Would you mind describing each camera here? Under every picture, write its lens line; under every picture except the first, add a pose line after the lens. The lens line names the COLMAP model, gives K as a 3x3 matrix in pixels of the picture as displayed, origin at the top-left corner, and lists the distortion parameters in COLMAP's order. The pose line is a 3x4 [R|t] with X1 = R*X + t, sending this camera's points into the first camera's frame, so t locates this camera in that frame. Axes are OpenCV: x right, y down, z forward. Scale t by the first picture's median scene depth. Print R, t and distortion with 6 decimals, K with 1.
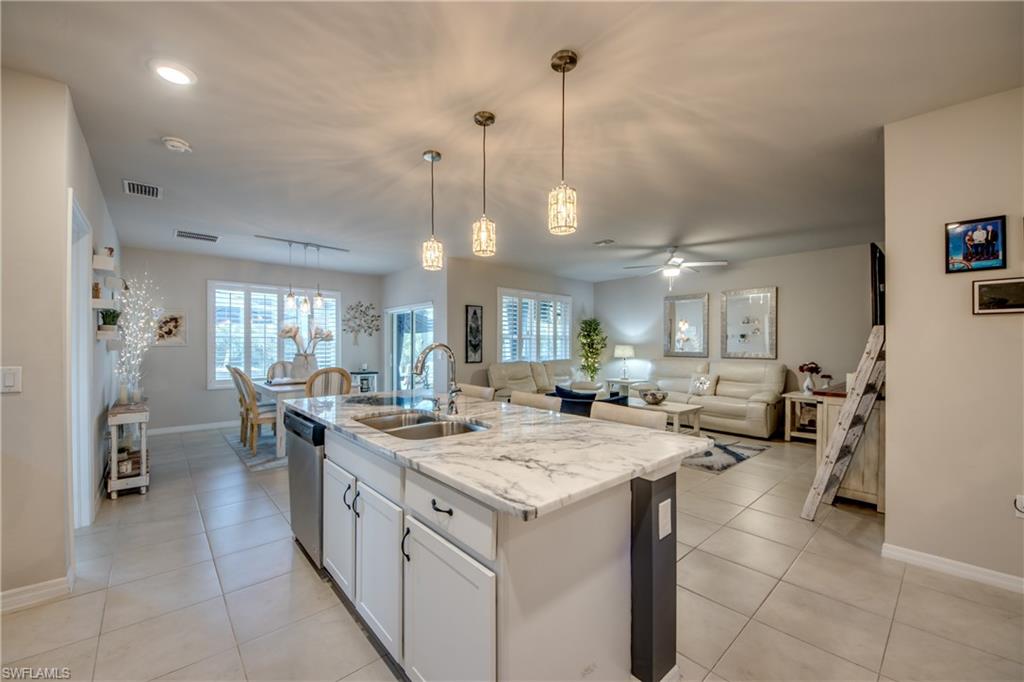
lens RADIAL K [[394.2, 0, 505.4], [0, 394.2, 346.7], [0, 0, 1]] dist [0.007949, -0.009448]
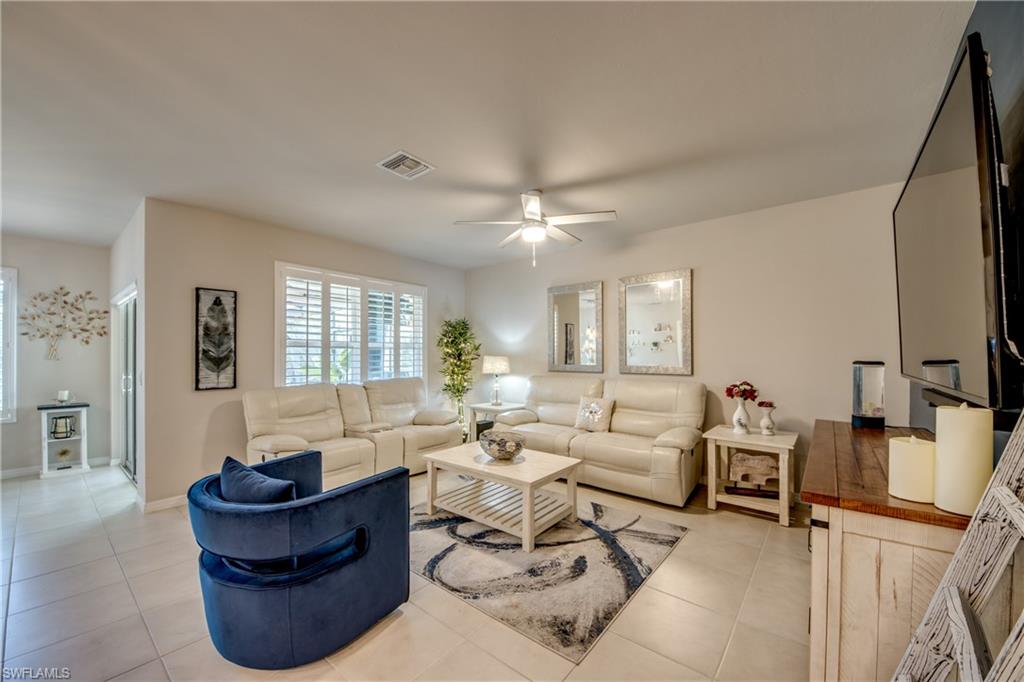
lens RADIAL K [[394.2, 0, 514.3], [0, 394.2, 350.9], [0, 0, 1]] dist [0.007949, -0.009448]
pose [[0.982599, -0.005696, 0.185654, 0.247339], [0.008657, 0.999848, -0.015142, -0.002591], [-0.185540, 0.016486, 0.982498, 0.370807]]
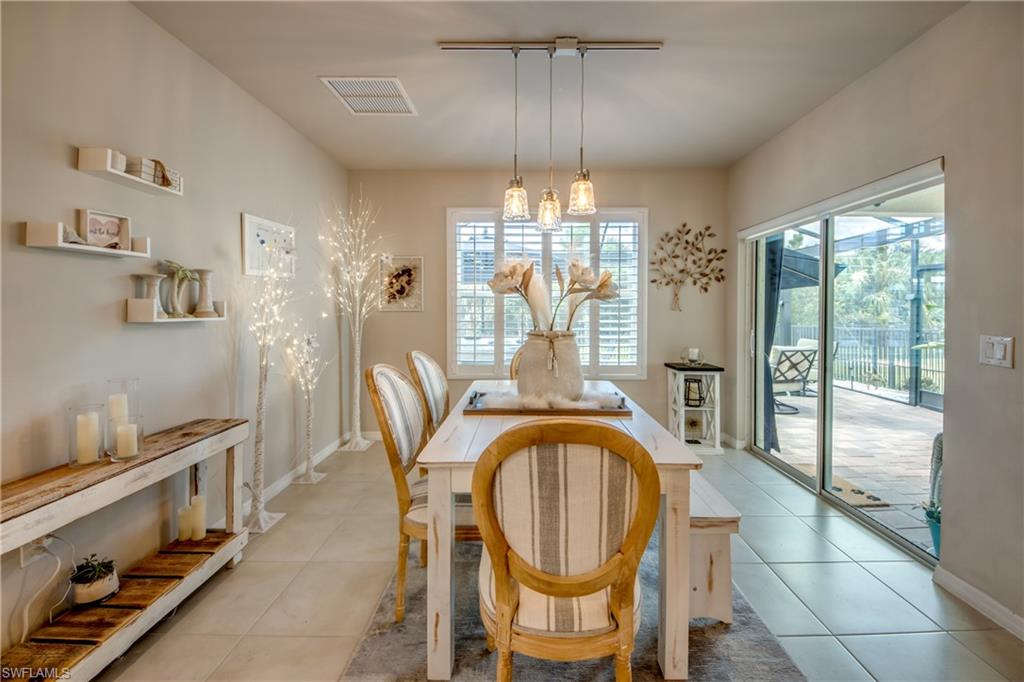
lens RADIAL K [[394.2, 0, 536.2], [0, 394.2, 312.5], [0, 0, 1]] dist [0.007949, -0.009448]
pose [[0.765927, 0.005967, -0.642900, -0.241376], [-0.003819, 0.999982, 0.004731, -0.003420], [0.642916, -0.001168, 0.765936, 0.628078]]
